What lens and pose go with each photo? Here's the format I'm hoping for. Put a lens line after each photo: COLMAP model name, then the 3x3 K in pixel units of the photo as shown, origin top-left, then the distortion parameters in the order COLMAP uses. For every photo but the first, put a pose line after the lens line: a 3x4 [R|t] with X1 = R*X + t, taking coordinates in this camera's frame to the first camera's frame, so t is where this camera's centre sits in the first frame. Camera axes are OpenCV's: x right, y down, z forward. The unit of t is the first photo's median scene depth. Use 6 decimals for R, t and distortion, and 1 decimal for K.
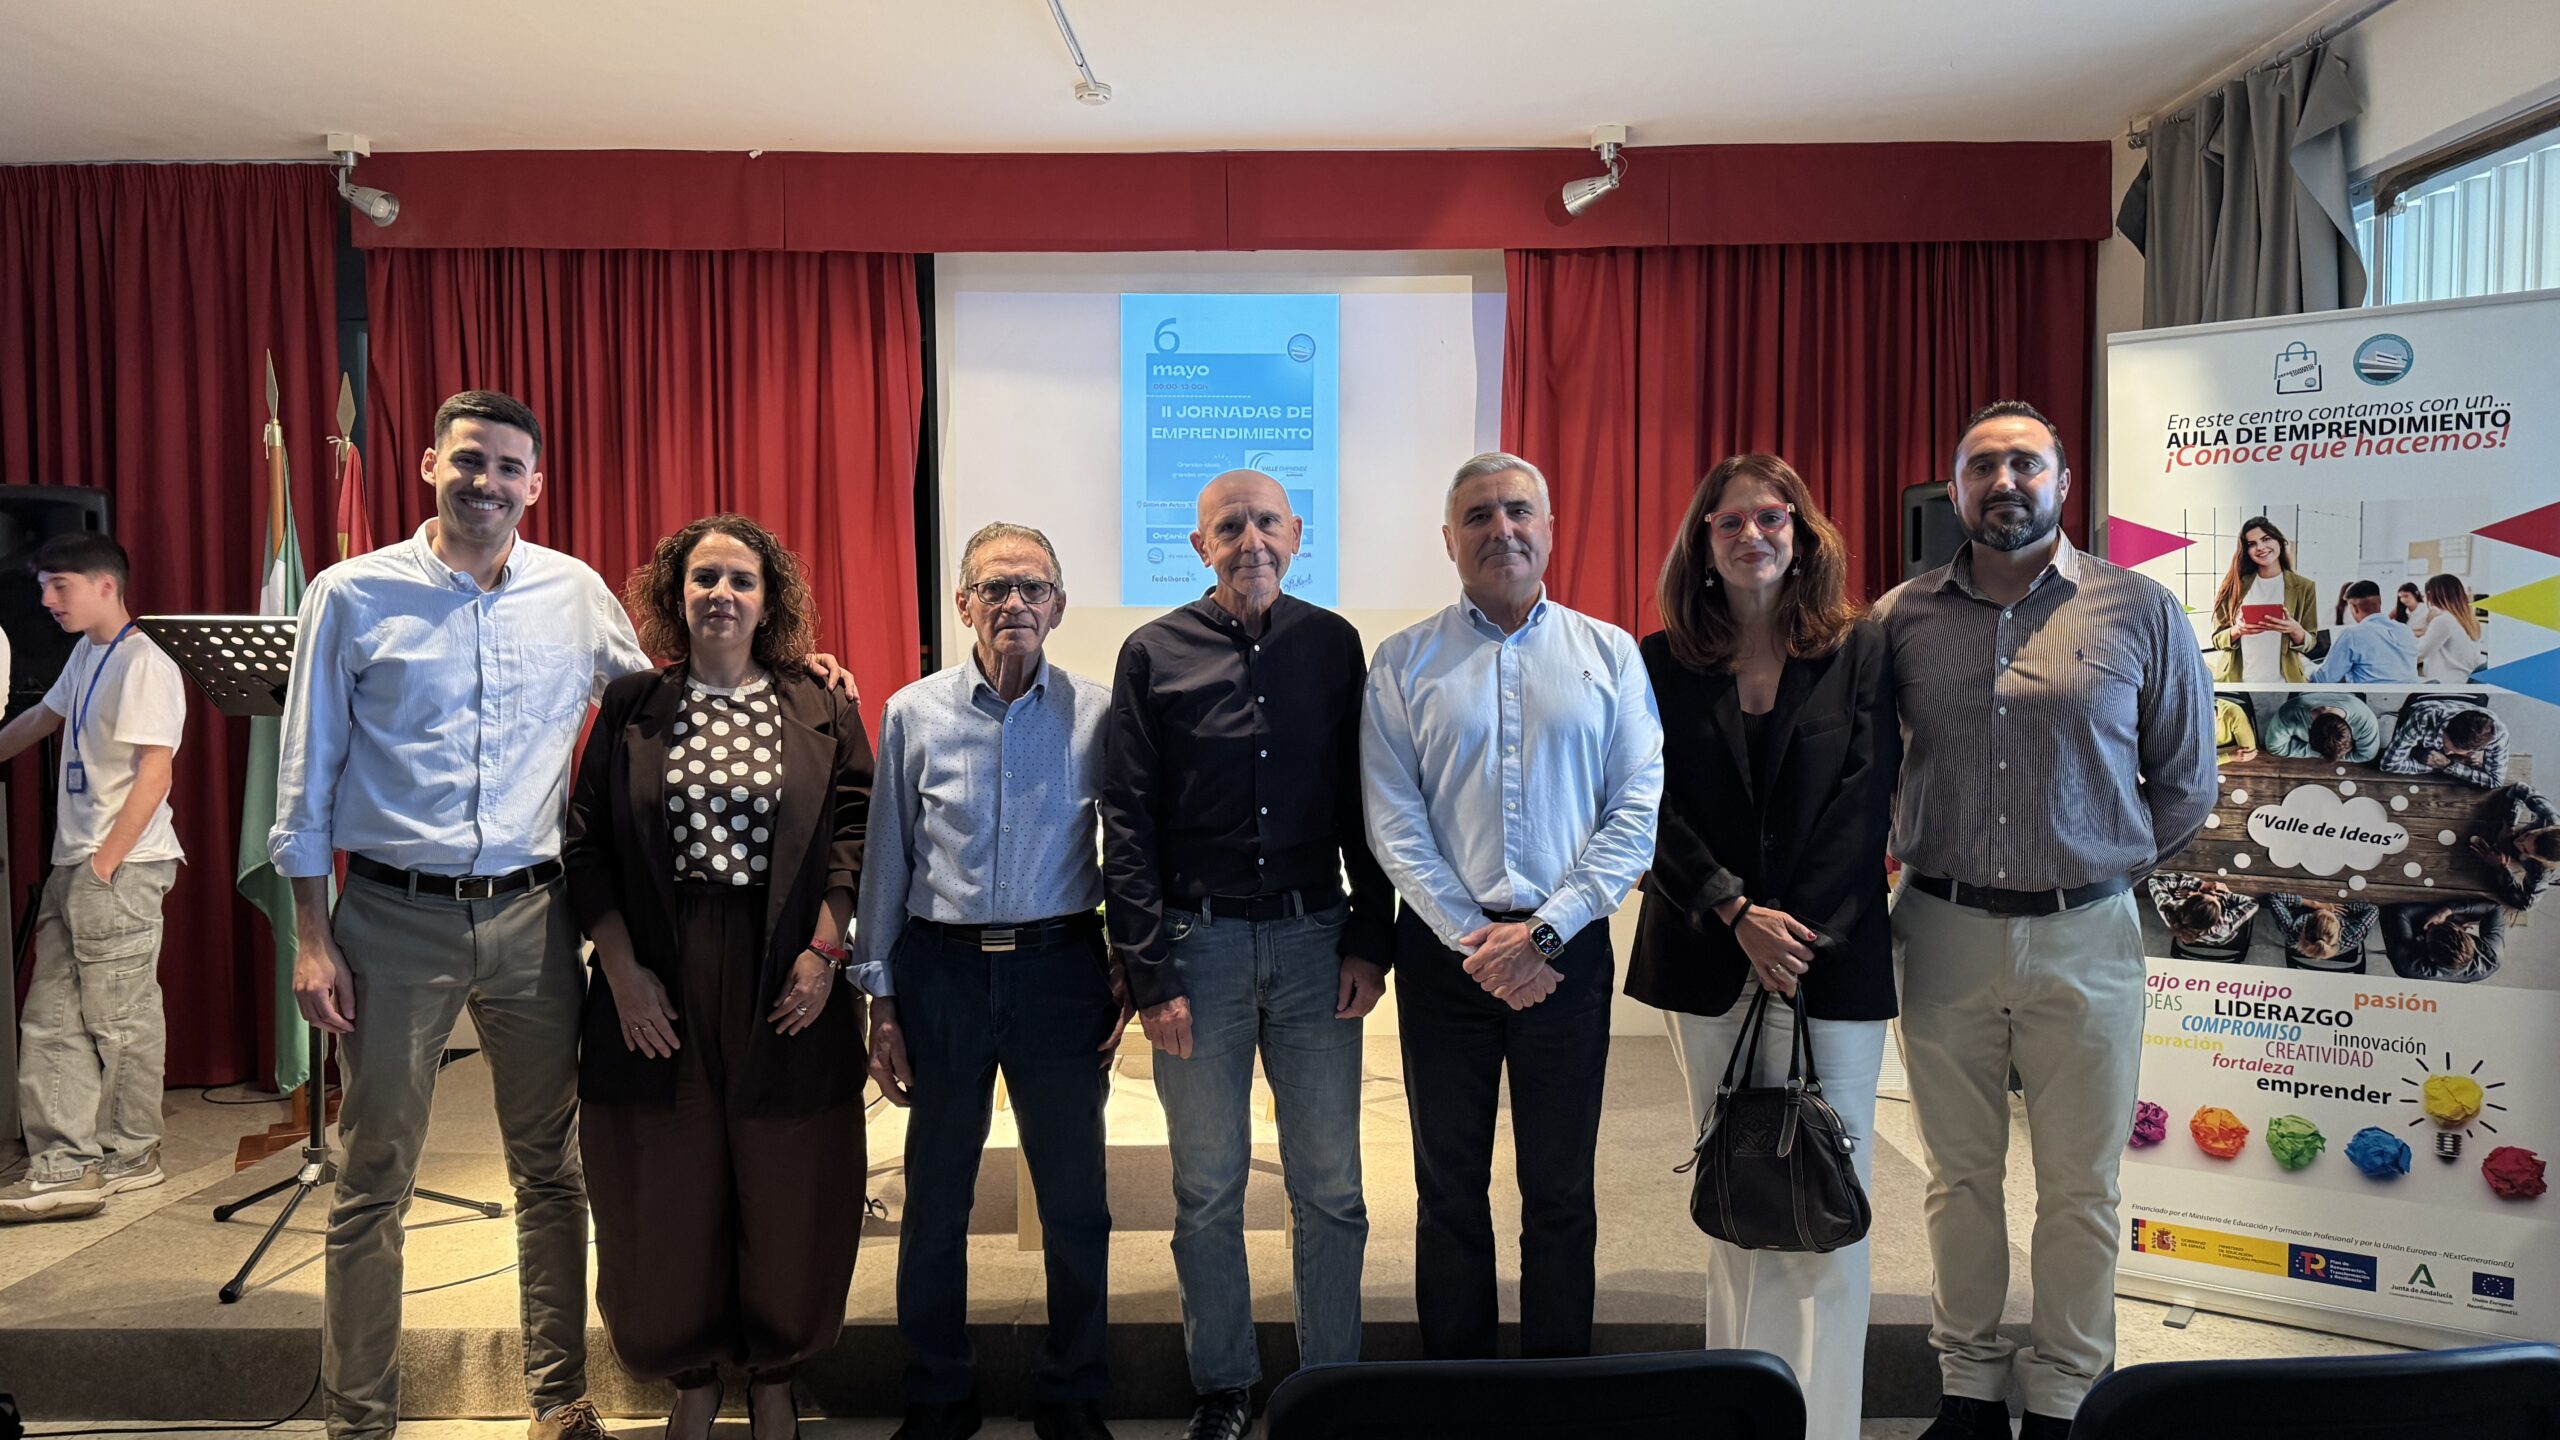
lens RADIAL K [[1834.5, 0, 1263.2], [0, 1834.5, 734.3], [0, 0, 1]] dist [0.021095, -0.025126]
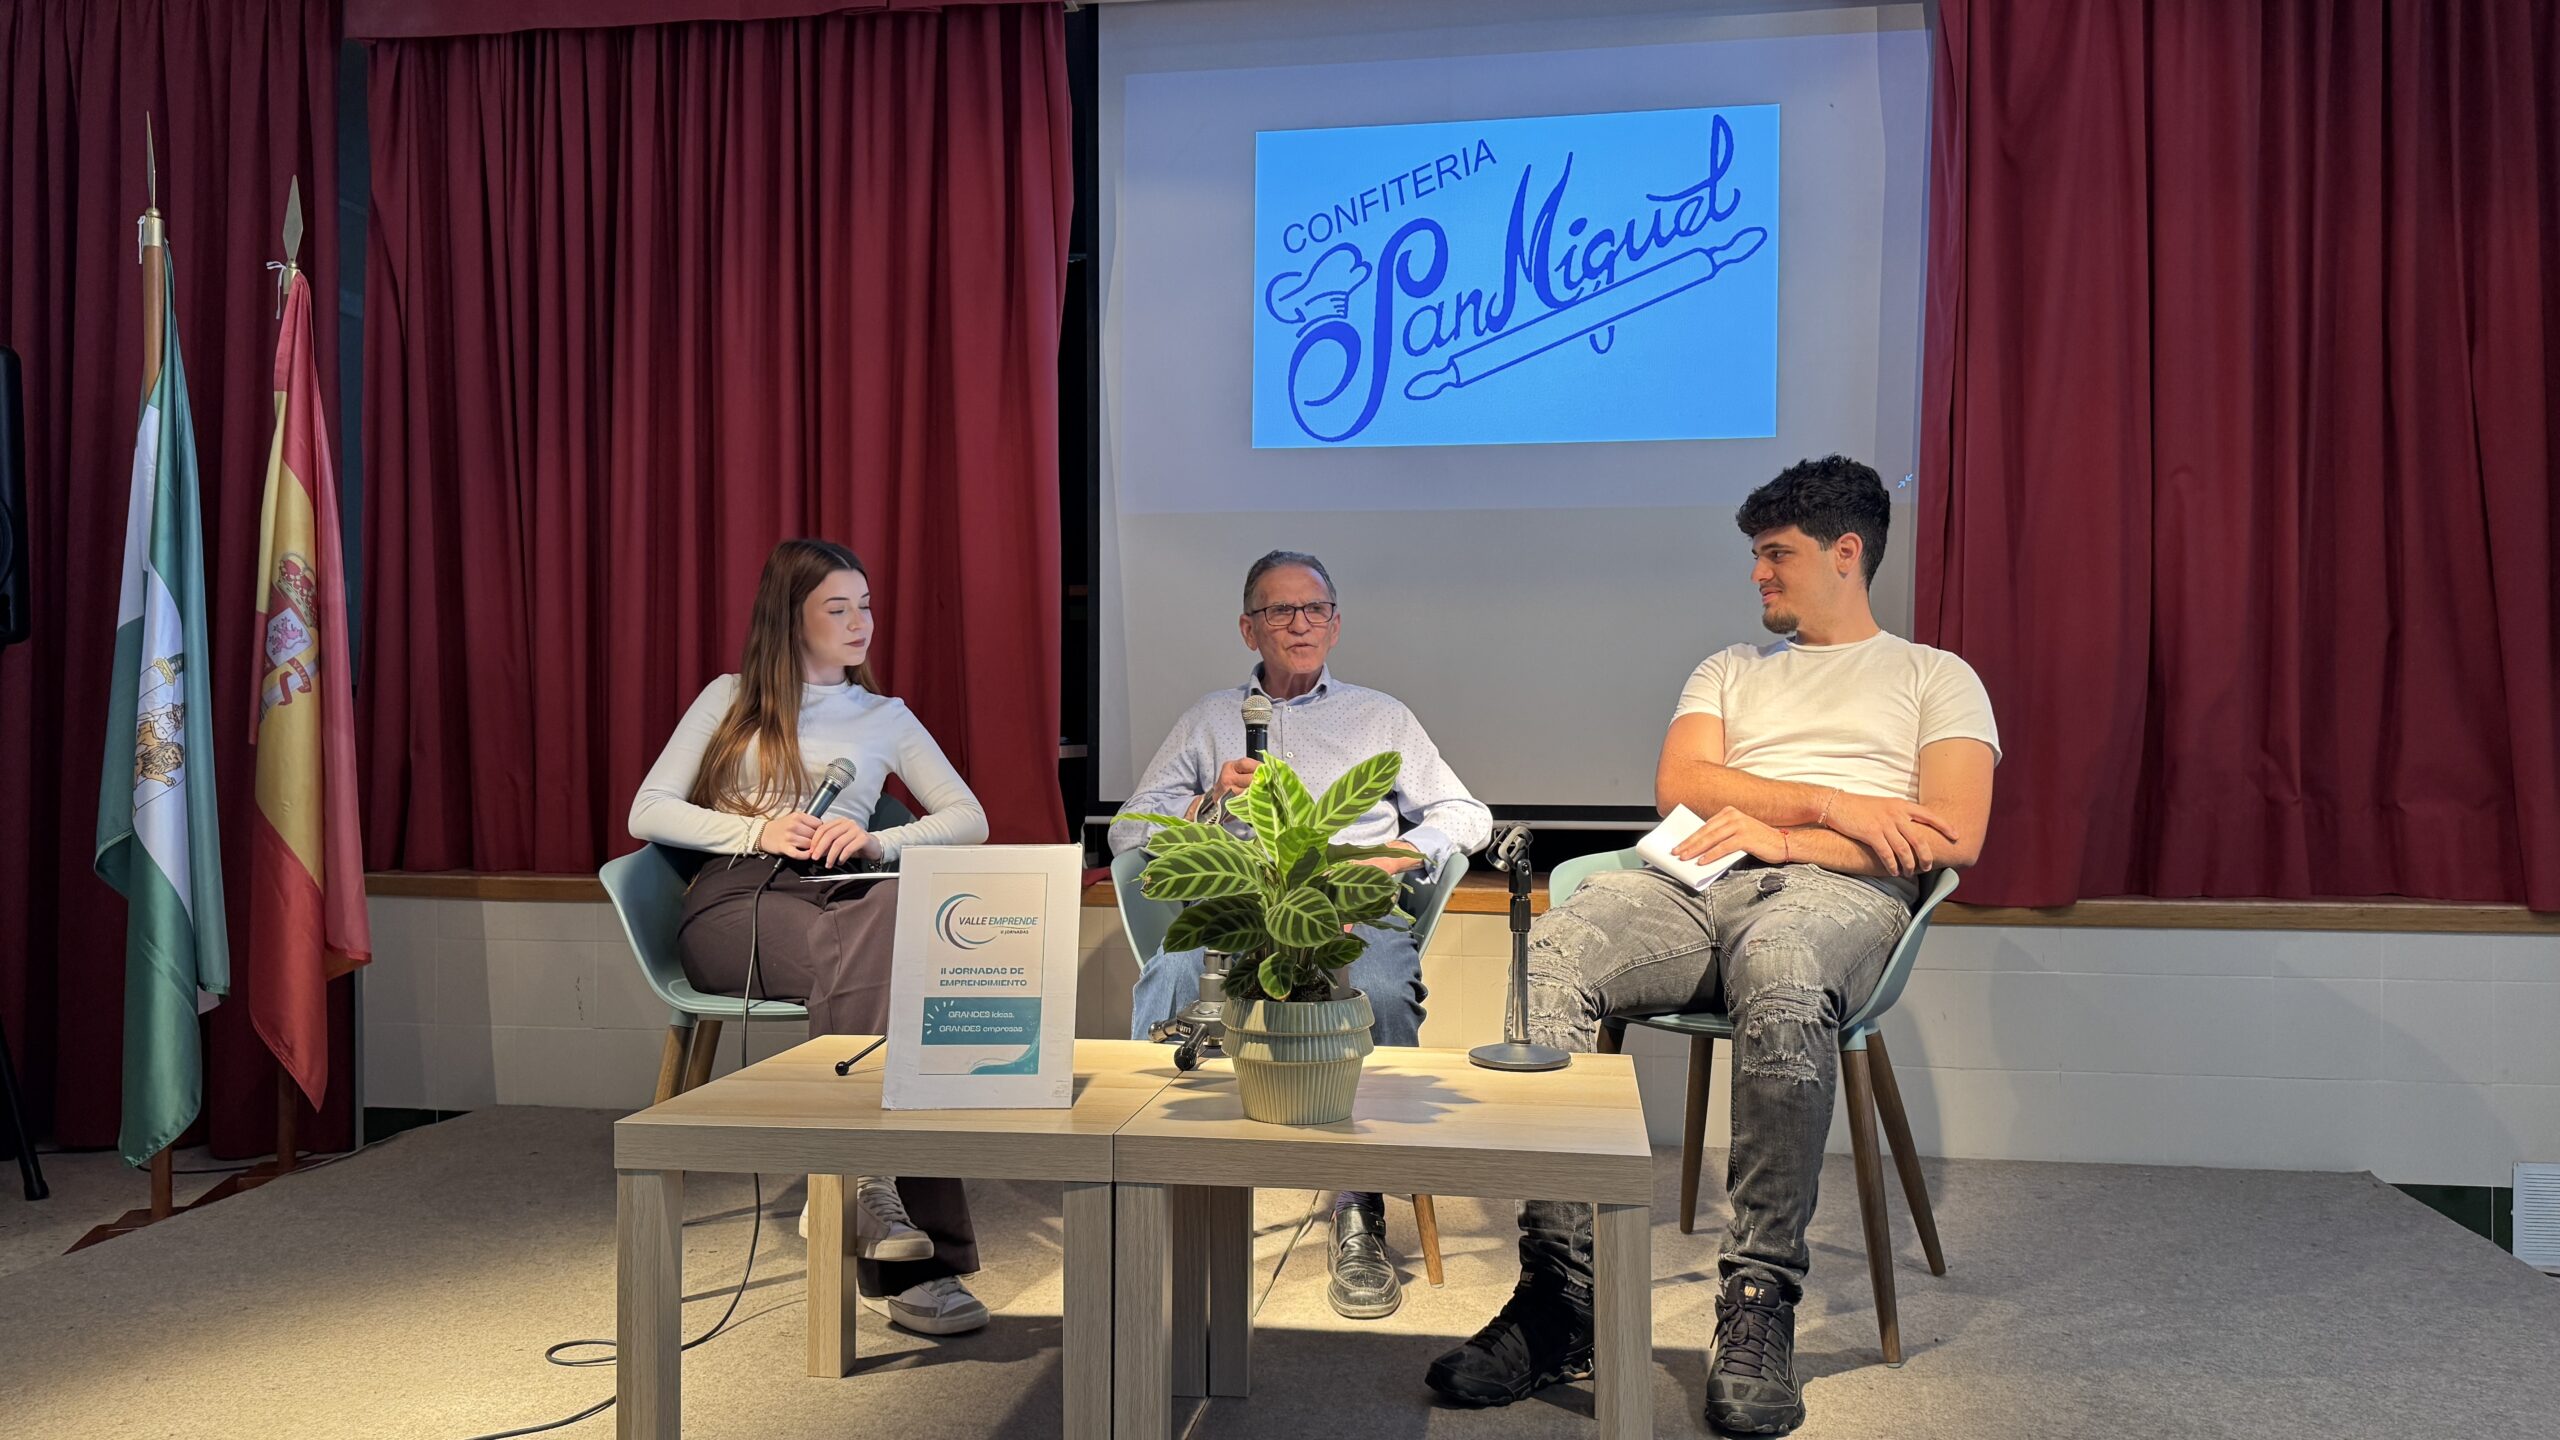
lens RADIAL K [[1834.5, 0, 1281.4], [0, 1834.5, 737.0], [0, 0, 1]] dist [0.021095, -0.025126]
pose [[0.987740, 0.004131, -0.156053, 0.006821], [-0.010484, 0.999148, -0.039909, 0.073461], [0.155756, 0.041056, 0.986942, 0.488810]]
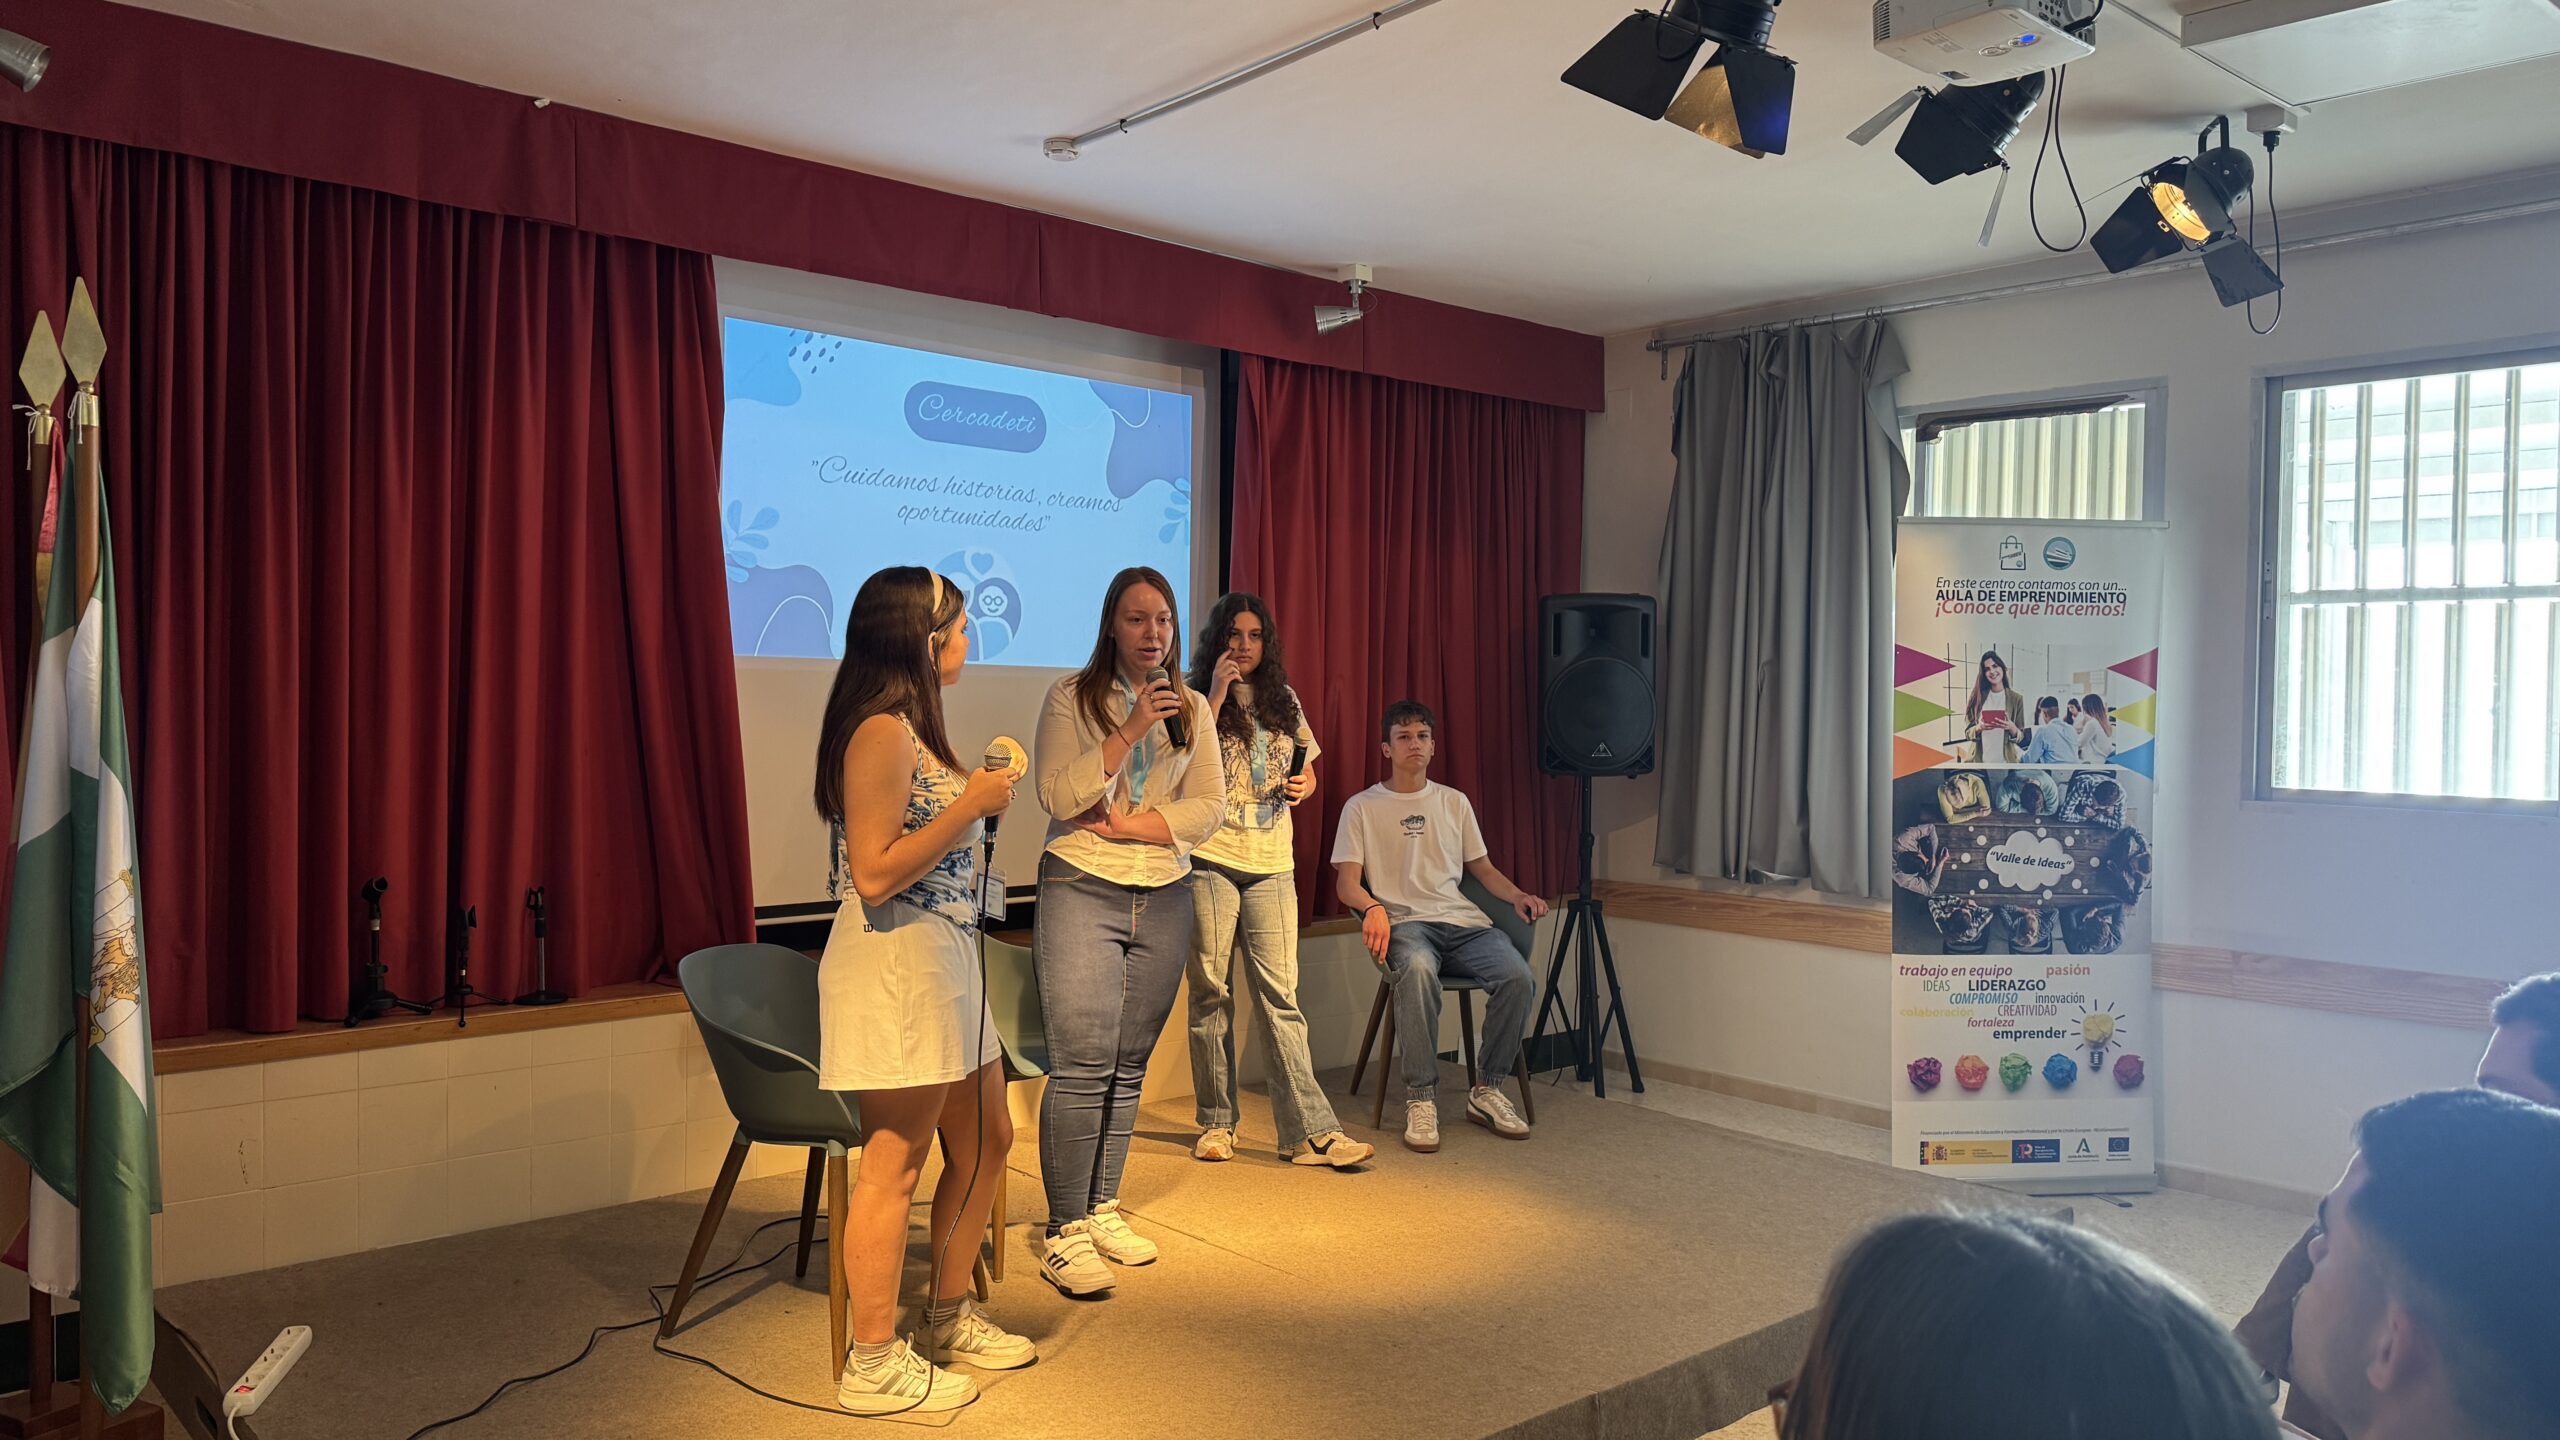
lens RADIAL K [[1827.0, 0, 1273.3], [0, 1827.0, 728.2], [0, 0, 1]] dist [0.042809, -0.033154]
pose [[0.735881, -0.001579, 0.677109, -0.877566], [0.013930, 0.999821, -0.012808, -0.044780], [-0.676967, 0.018857, 0.735772, 0.301537]]
